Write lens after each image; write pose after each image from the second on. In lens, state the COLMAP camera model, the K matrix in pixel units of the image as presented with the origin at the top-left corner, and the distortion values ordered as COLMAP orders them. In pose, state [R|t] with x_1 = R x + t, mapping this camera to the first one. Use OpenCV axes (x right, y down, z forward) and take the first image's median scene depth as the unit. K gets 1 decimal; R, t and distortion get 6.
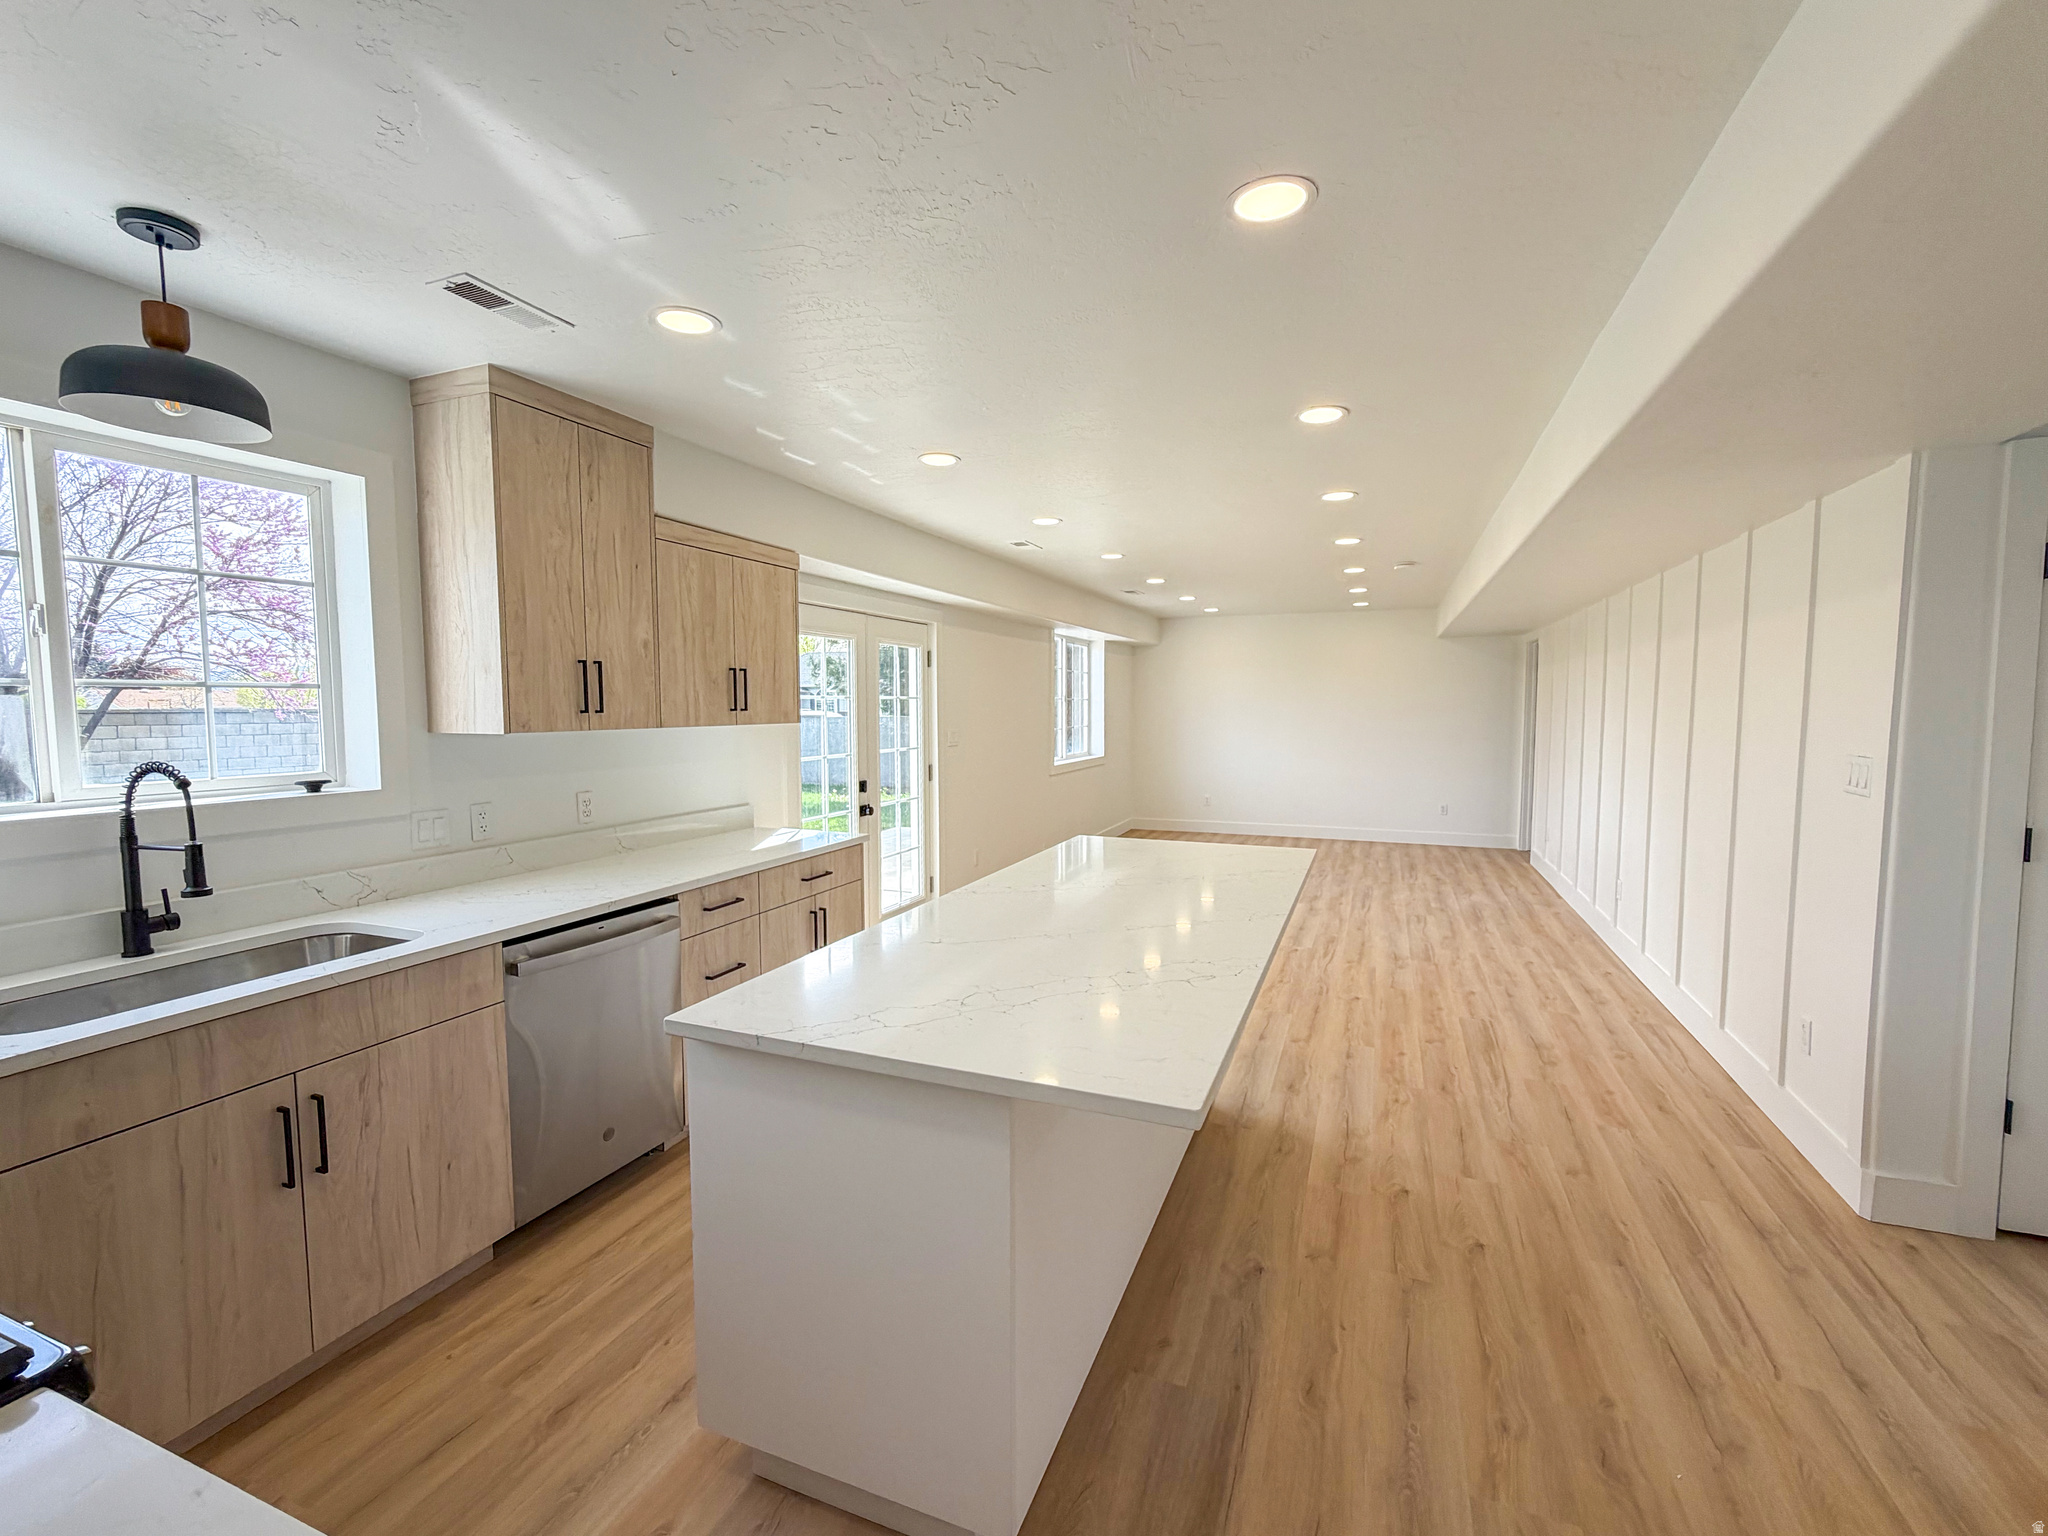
lens RADIAL K [[884.6, 0, 1024.0], [0, 884.6, 768.0], [0, 0, 1]] dist [0.002388, 0.000427]
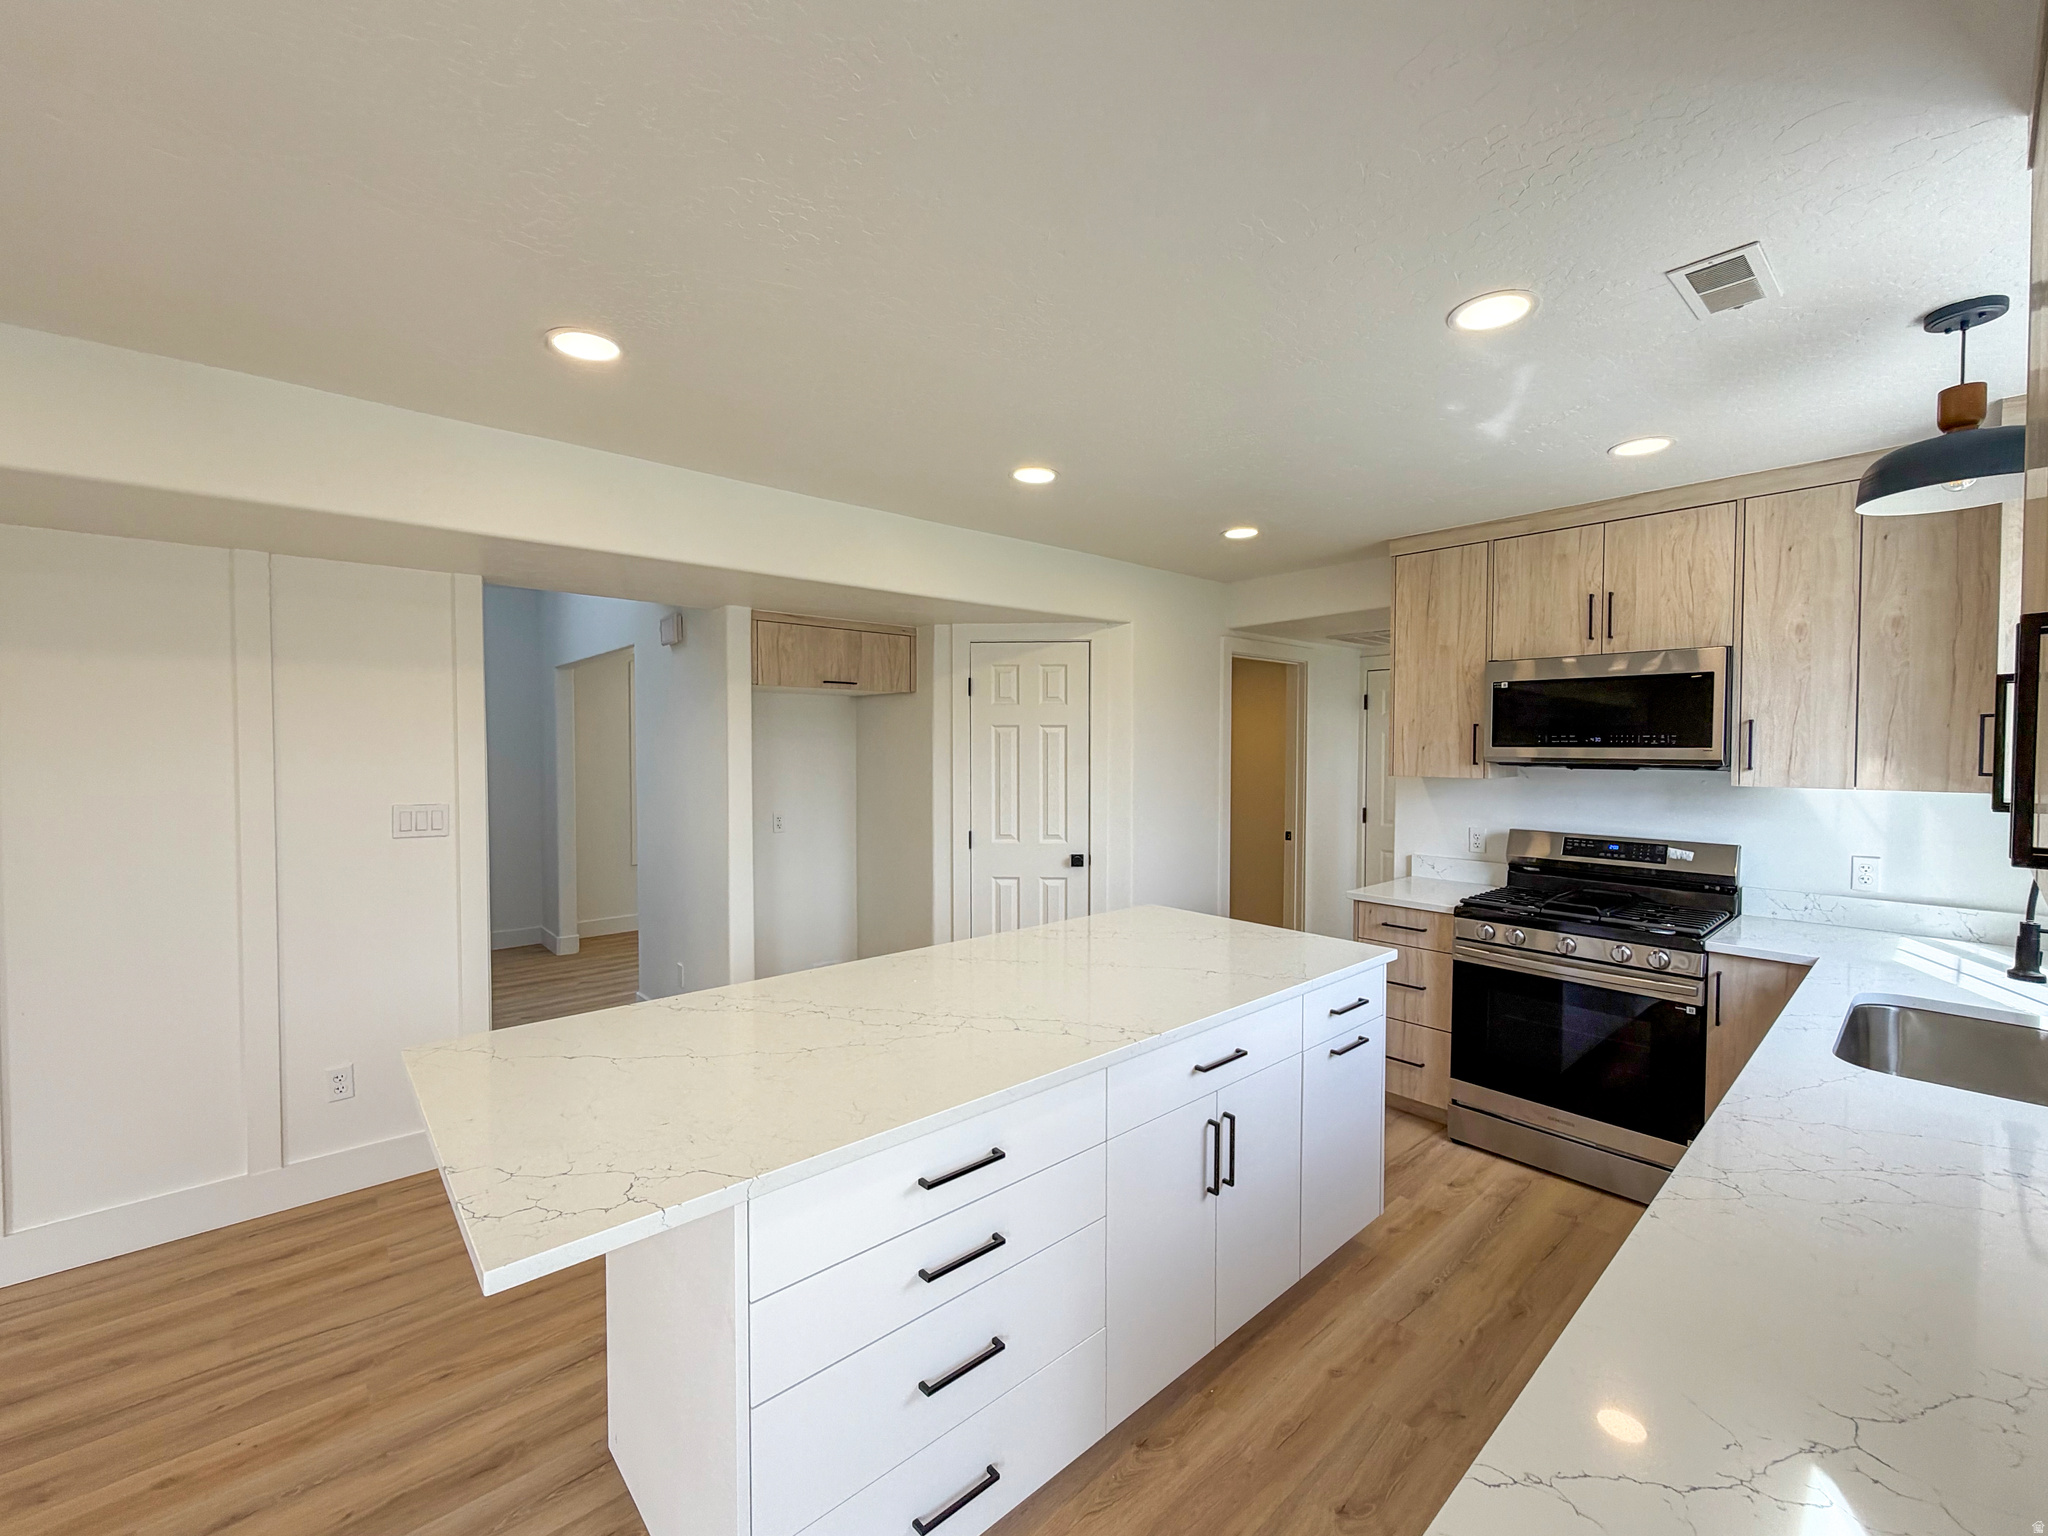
lens RADIAL K [[842.2, 0, 1024.0], [0, 842.2, 768.0], [0, 0, 1]] dist [-0.000333, 0.000260]
pose [[-0.895786, -0.010696, 0.444356, -0.235156], [0.034811, 0.994952, 0.094125, -0.115232], [-0.443119, 0.099784, -0.890892, 1.329837]]
